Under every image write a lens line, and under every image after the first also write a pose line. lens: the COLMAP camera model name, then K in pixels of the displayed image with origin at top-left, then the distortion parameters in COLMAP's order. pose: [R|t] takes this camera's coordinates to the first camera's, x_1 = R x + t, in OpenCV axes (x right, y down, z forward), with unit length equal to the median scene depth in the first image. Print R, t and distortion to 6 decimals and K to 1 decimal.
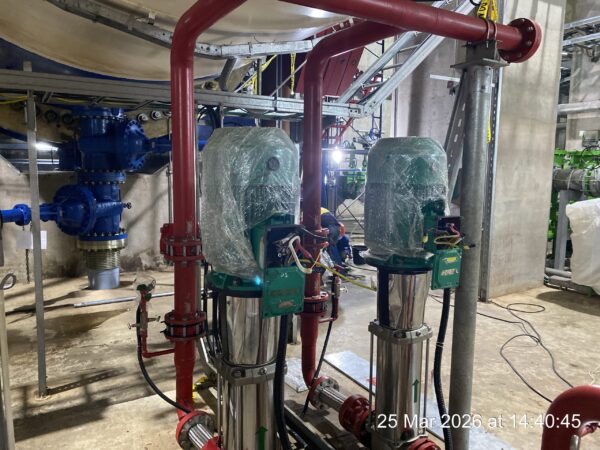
lens RADIAL K [[459.1, 0, 297.7], [0, 459.1, 223.7], [0, 0, 1]] dist [0.002865, 0.006553]
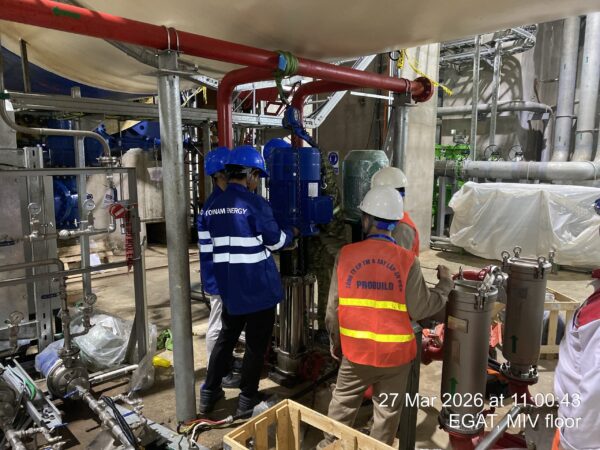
lens RADIAL K [[459.1, 0, 301.5], [0, 459.1, 225.6], [0, 0, 1]] dist [0.002865, 0.006553]
pose [[0.971944, -0.040600, 0.231681, -0.129284], [0.033965, 0.998893, 0.032558, 0.010254], [-0.232746, -0.023776, 0.972247, -0.196720]]
